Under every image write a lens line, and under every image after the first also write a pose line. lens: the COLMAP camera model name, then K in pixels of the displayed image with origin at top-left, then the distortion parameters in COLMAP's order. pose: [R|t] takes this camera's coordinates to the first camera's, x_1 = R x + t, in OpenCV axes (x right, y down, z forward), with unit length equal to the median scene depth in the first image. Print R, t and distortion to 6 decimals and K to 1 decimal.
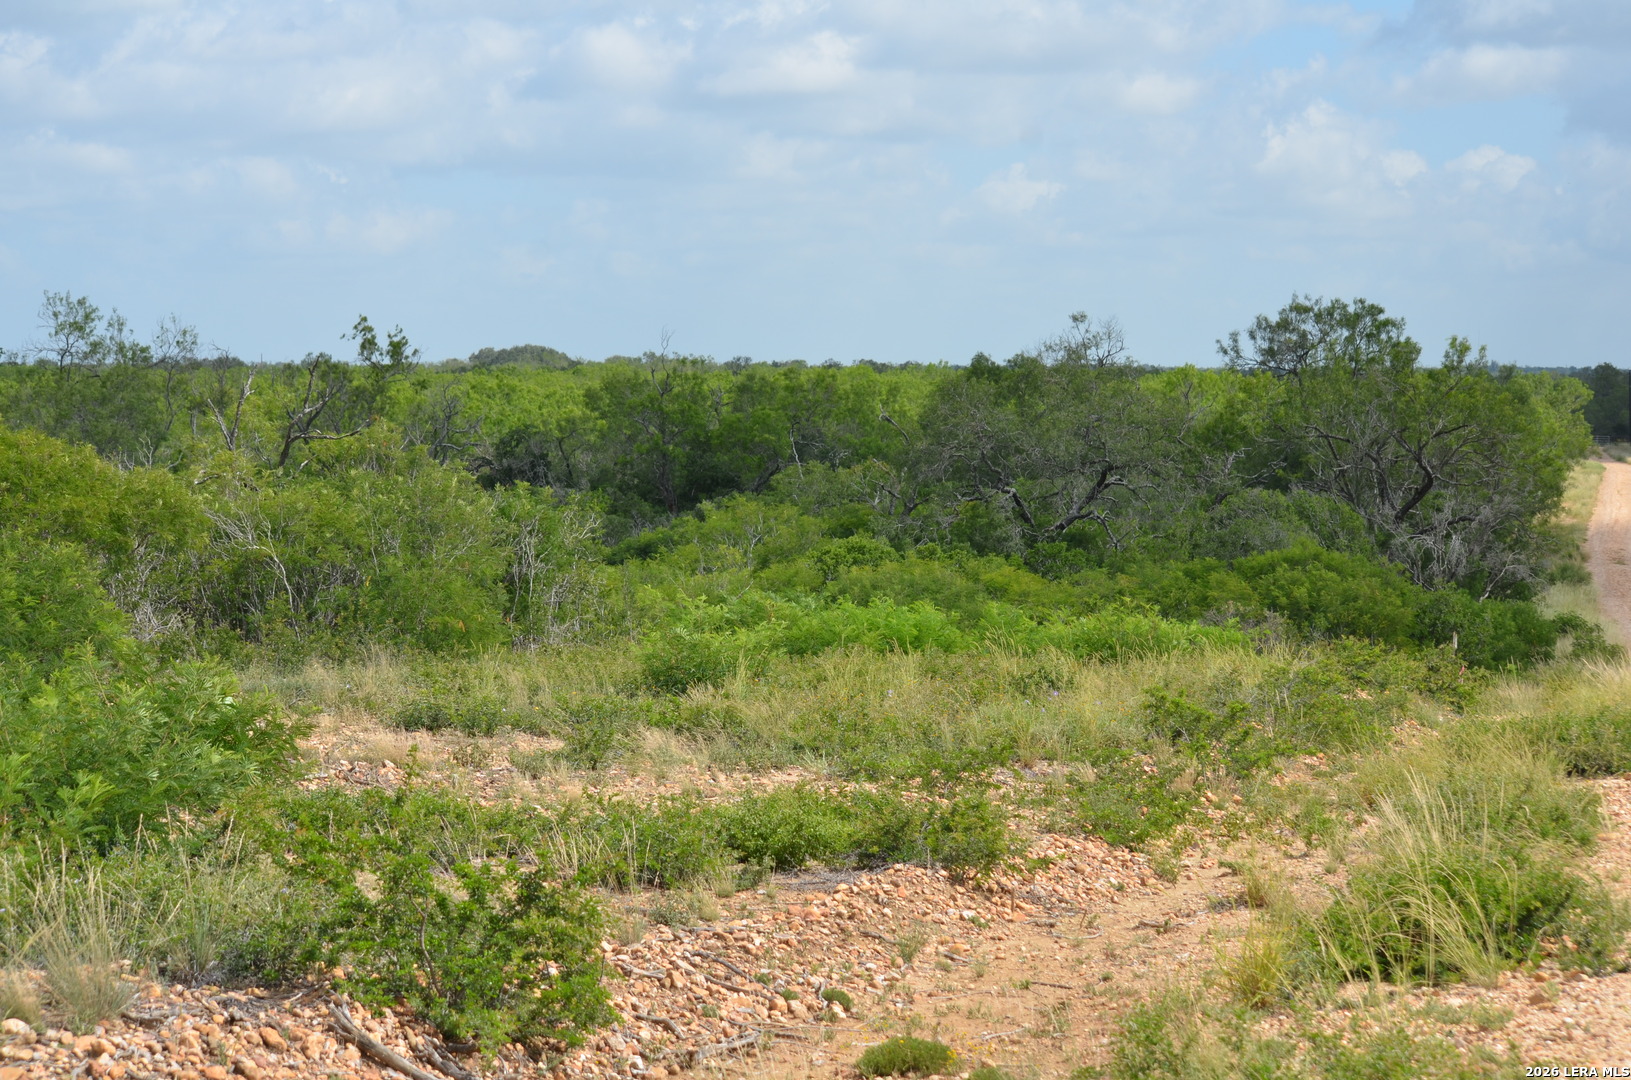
lens RADIAL K [[3987.7, 0, 813.7], [0, 3987.7, 554.7], [0, 0, 1]] dist [-0.281290, 0.000000]
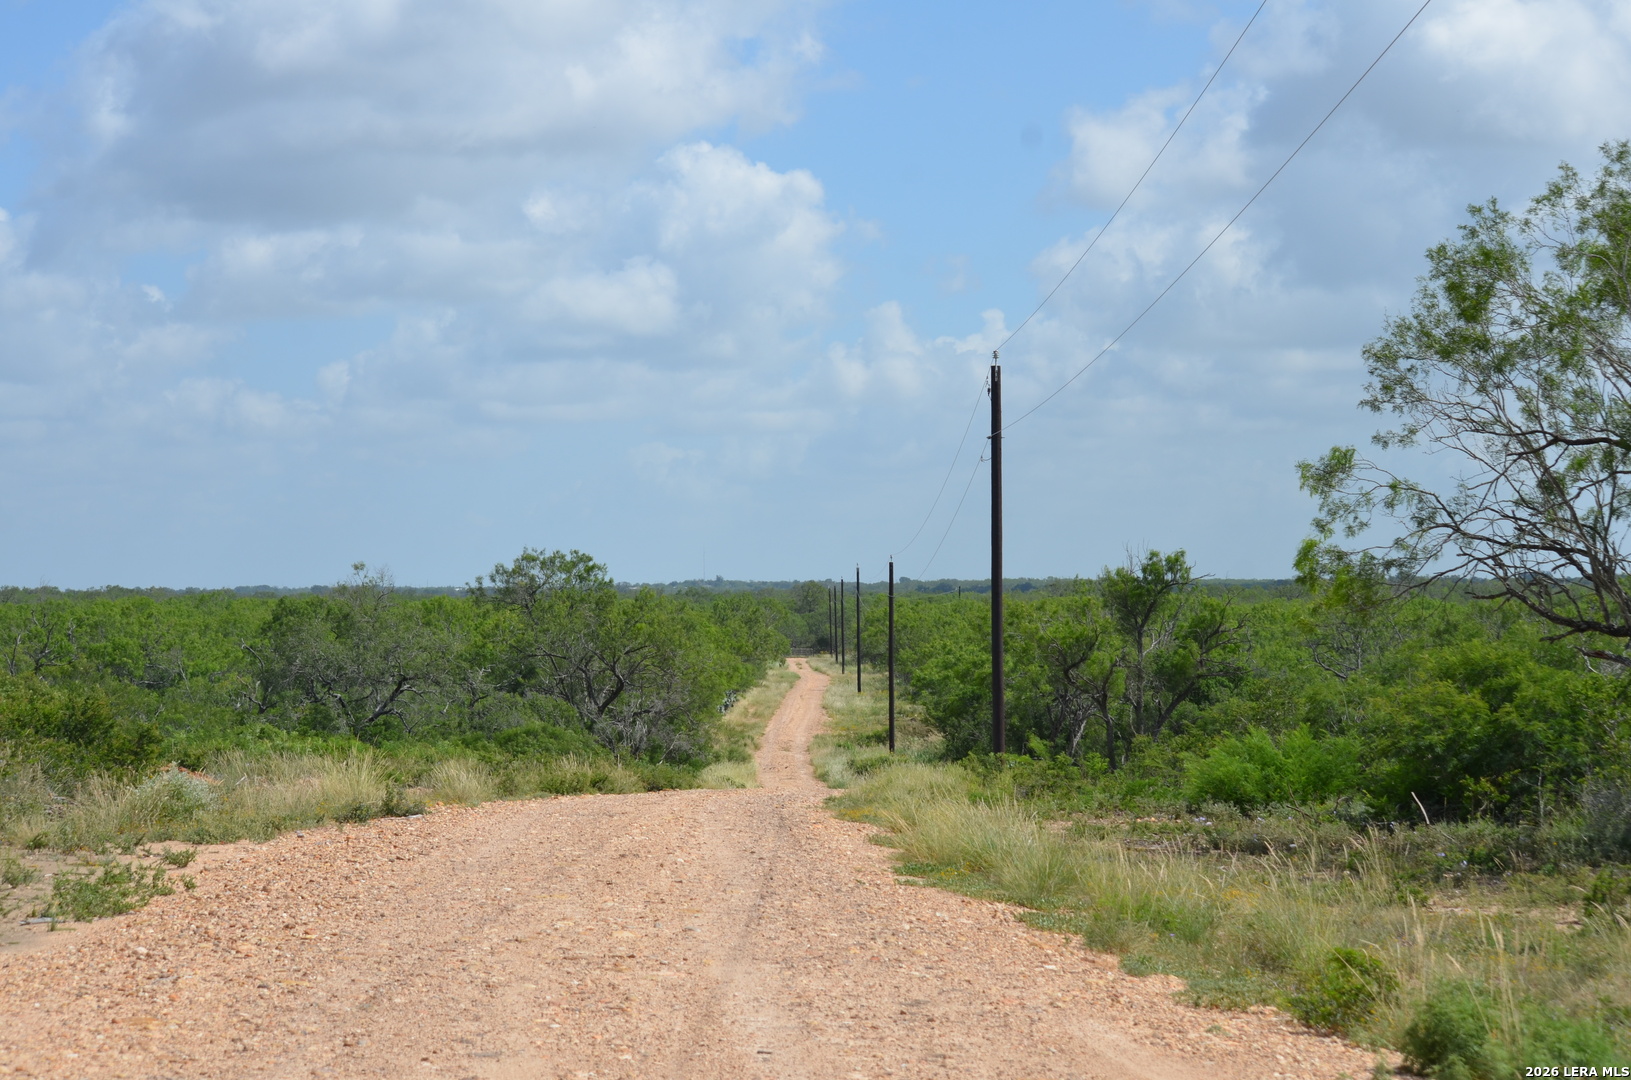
lens RADIAL K [[3987.7, 0, 814.1], [0, 3987.7, 542.3], [0, 0, 1]] dist [-0.281290, 0.000000]
pose [[0.981314, -0.009609, 0.192175, -0.052791], [0.020777, 0.998204, -0.056185, 0.012159], [-0.191290, 0.059128, 0.979751, -0.428004]]
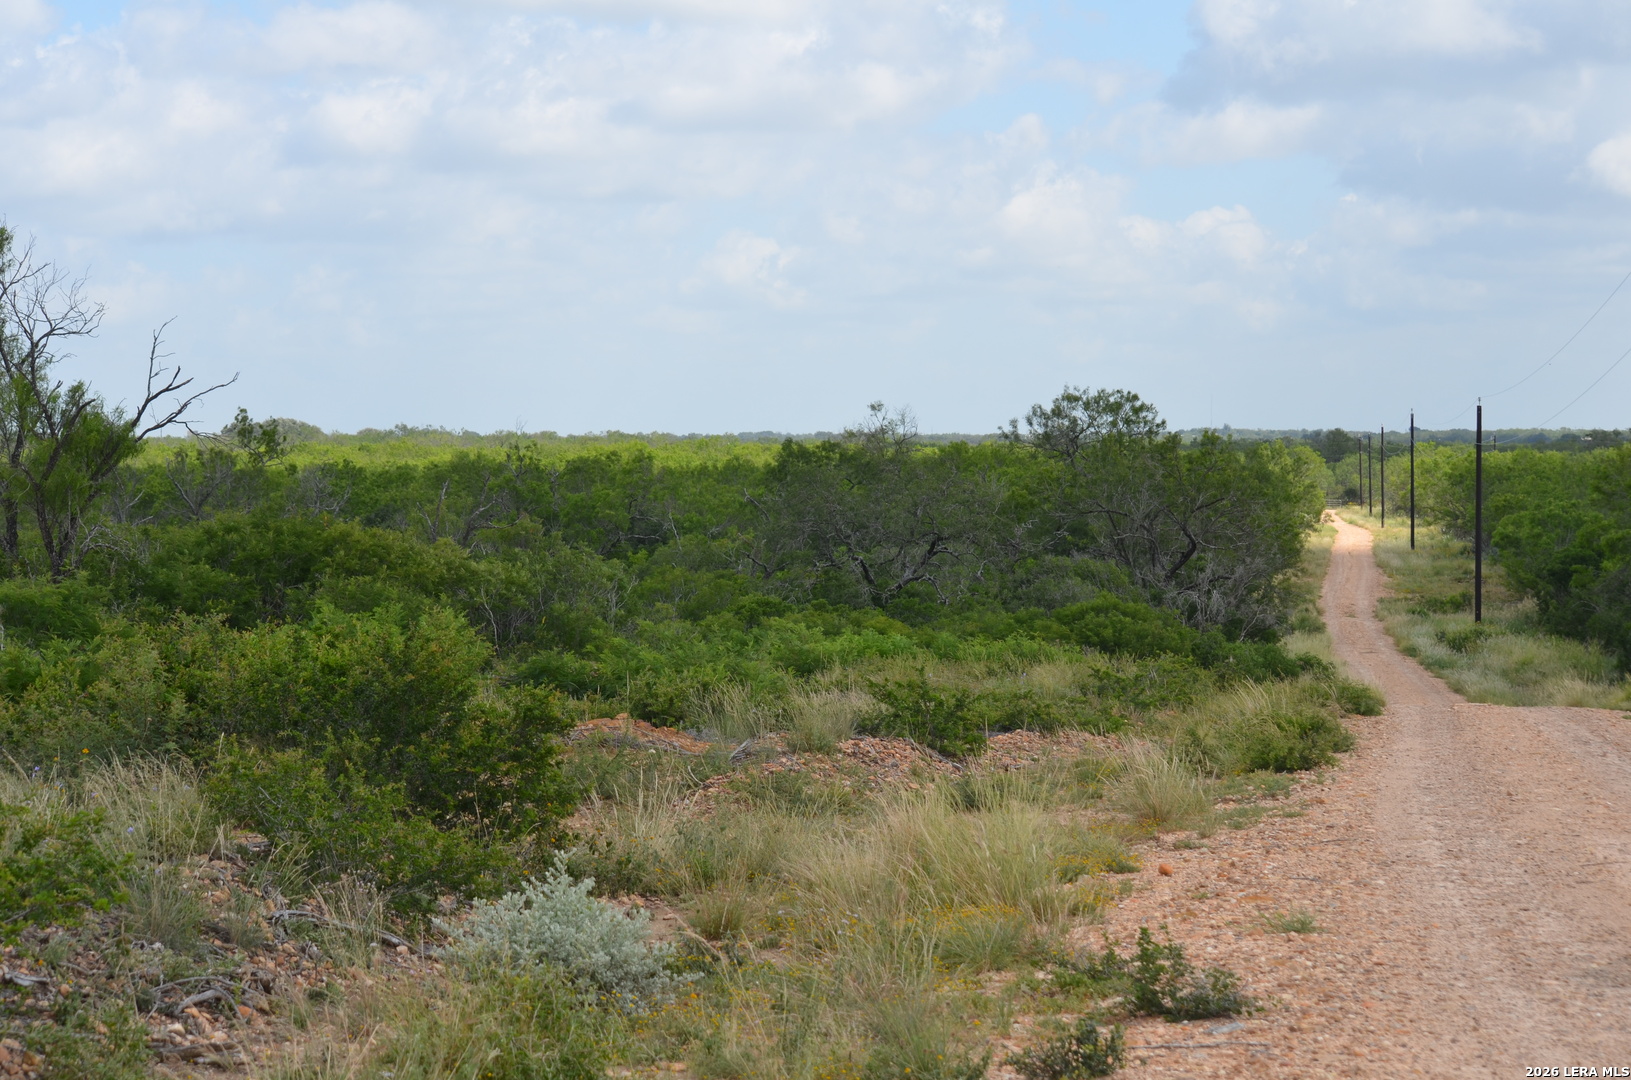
lens RADIAL K [[3987.7, 0, 812.5], [0, 3987.7, 535.0], [0, 0, 1]] dist [-0.281290, 0.000000]
pose [[0.997737, -0.008506, 0.066703, -0.041591], [0.009974, 0.999715, -0.021703, 0.003094], [-0.066499, 0.022319, 0.997537, -0.207201]]
